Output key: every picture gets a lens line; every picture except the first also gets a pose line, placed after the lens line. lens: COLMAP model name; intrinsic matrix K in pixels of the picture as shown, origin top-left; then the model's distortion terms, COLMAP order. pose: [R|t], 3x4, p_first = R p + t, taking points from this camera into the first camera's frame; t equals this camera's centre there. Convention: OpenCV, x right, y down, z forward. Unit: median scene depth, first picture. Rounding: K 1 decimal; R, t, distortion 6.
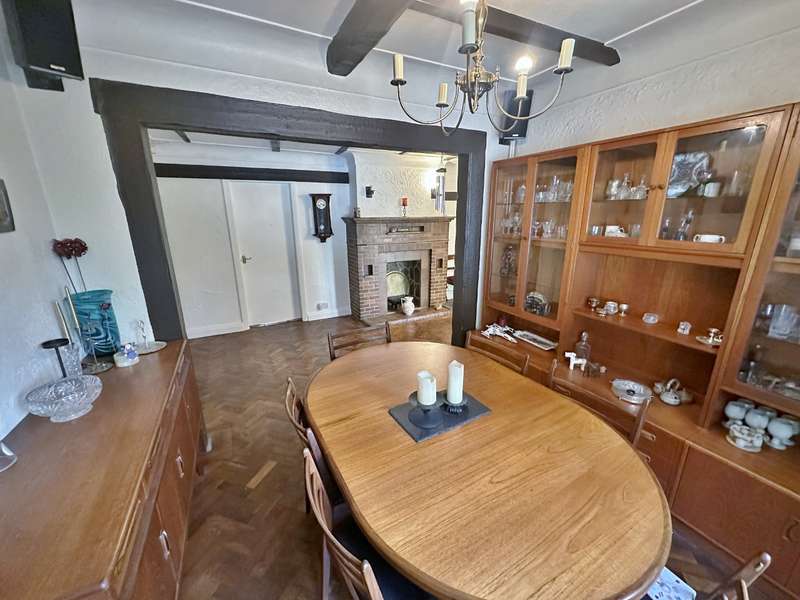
lens RADIAL K [[319.2, 0, 399.6], [0, 319.2, 300.2], [0, 0, 1]] dist [0.000095, -0.000104]
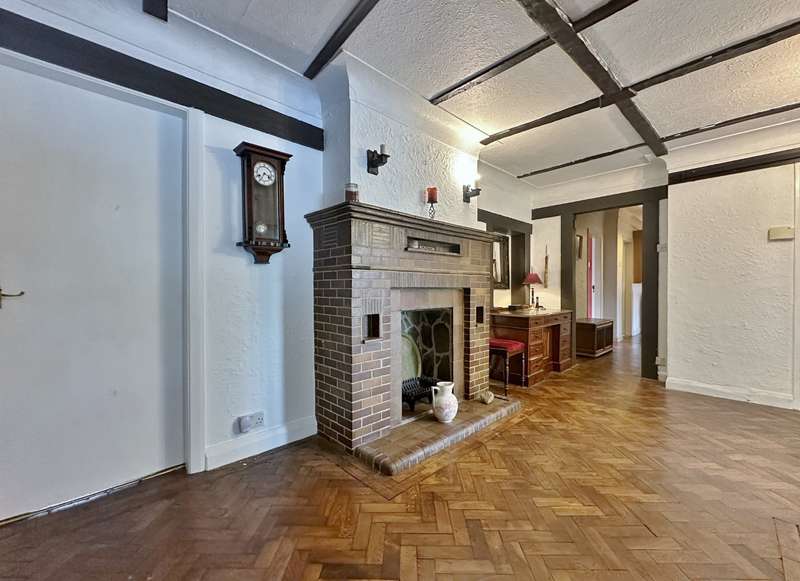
lens RADIAL K [[332.4, 0, 398.9], [0, 332.4, 290.9], [0, 0, 1]] dist [0.000333, -0.000027]
pose [[0.957582, 0.007571, 0.288060, -0.188180], [0.065998, 0.967321, -0.244816, -0.026358], [-0.280500, 0.253443, 0.925790, 0.541348]]
